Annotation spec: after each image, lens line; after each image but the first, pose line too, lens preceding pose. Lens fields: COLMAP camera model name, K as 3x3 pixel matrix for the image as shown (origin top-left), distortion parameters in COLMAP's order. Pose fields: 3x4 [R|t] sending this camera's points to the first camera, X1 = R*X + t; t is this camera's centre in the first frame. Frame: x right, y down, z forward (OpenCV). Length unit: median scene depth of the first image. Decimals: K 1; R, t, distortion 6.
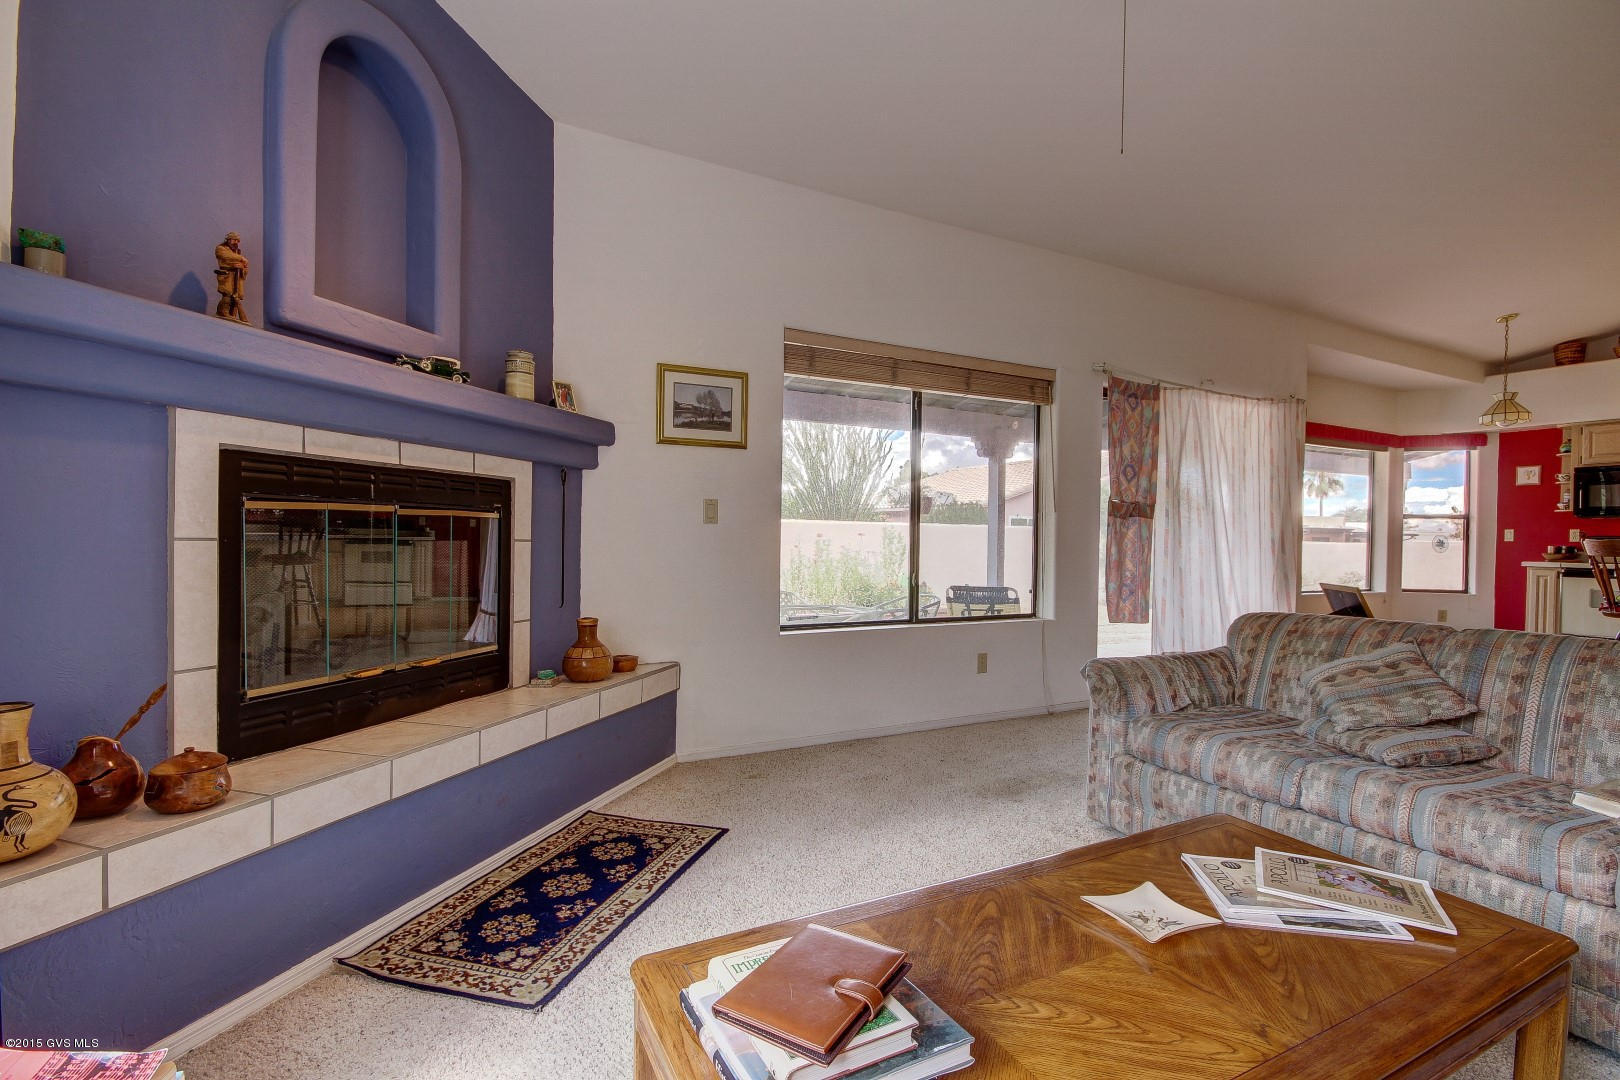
lens RADIAL K [[758.1, 0, 821.8], [0, 758.1, 552.5], [0, 0, 1]] dist [0.000562, -0.000225]
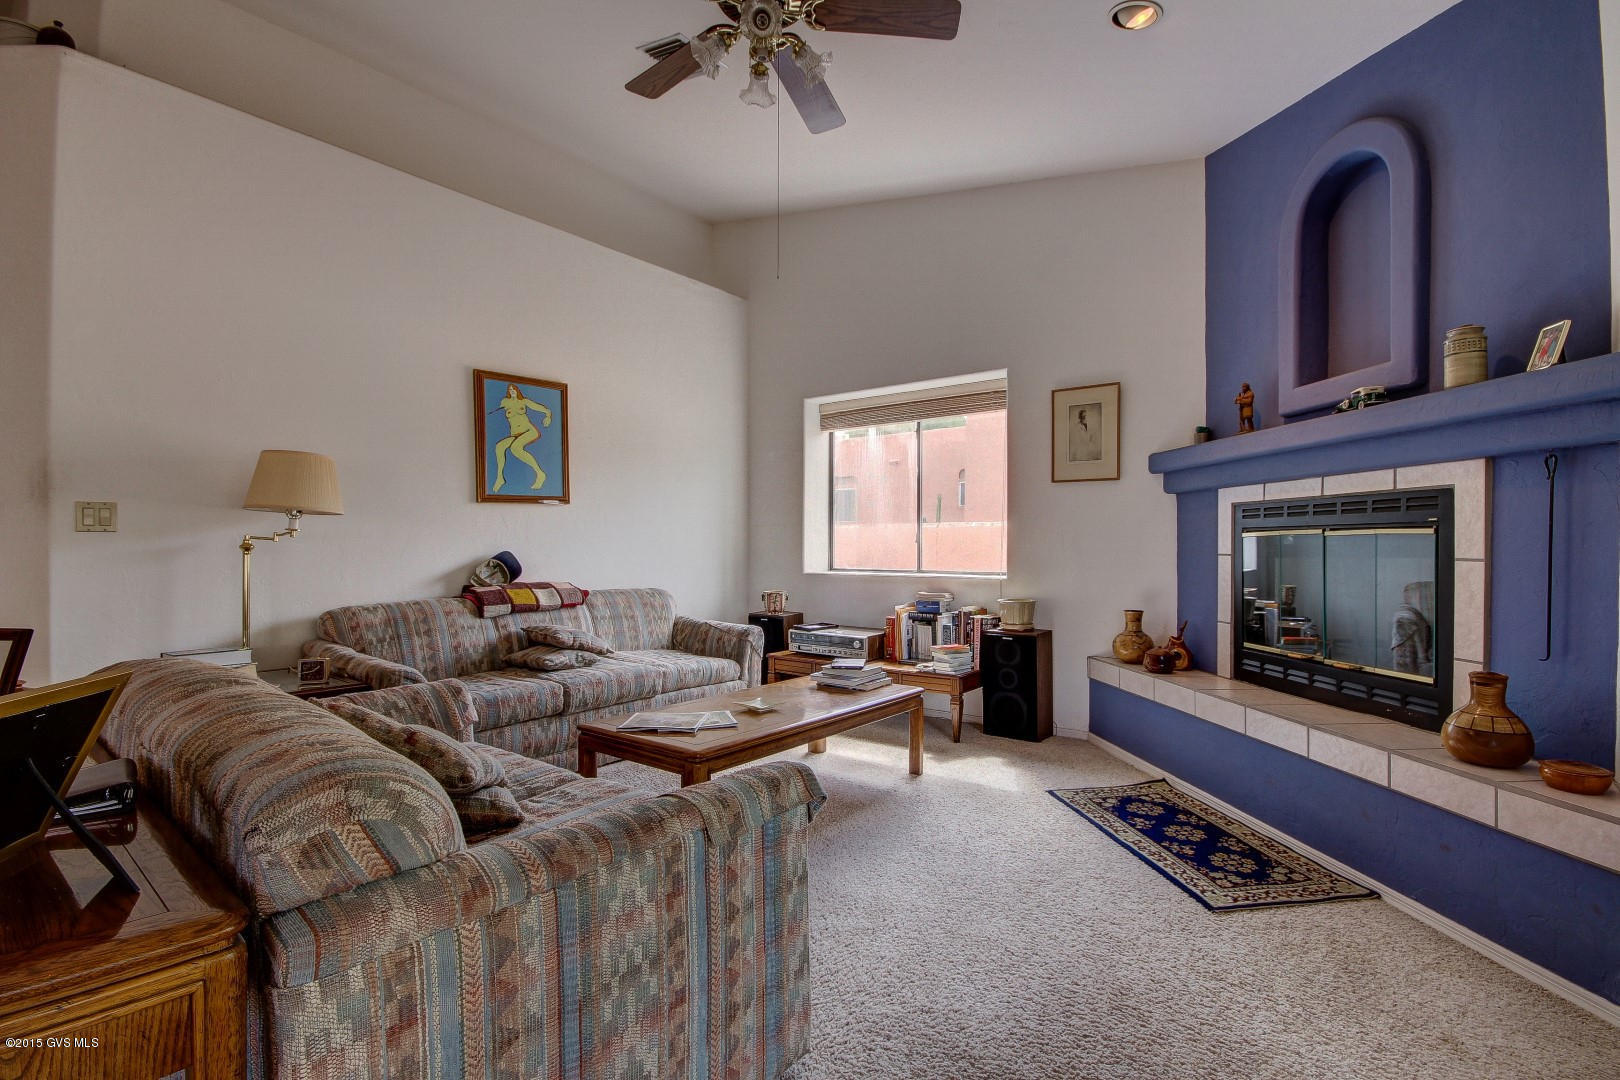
lens RADIAL K [[758.1, 0, 811.7], [0, 758.1, 543.0], [0, 0, 1]] dist [0.000562, -0.000225]
pose [[-0.918206, -0.016077, -0.395778, 0.713955], [-0.021824, 0.999712, 0.010023, -0.034130], [0.395502, 0.017841, -0.918292, 1.864471]]
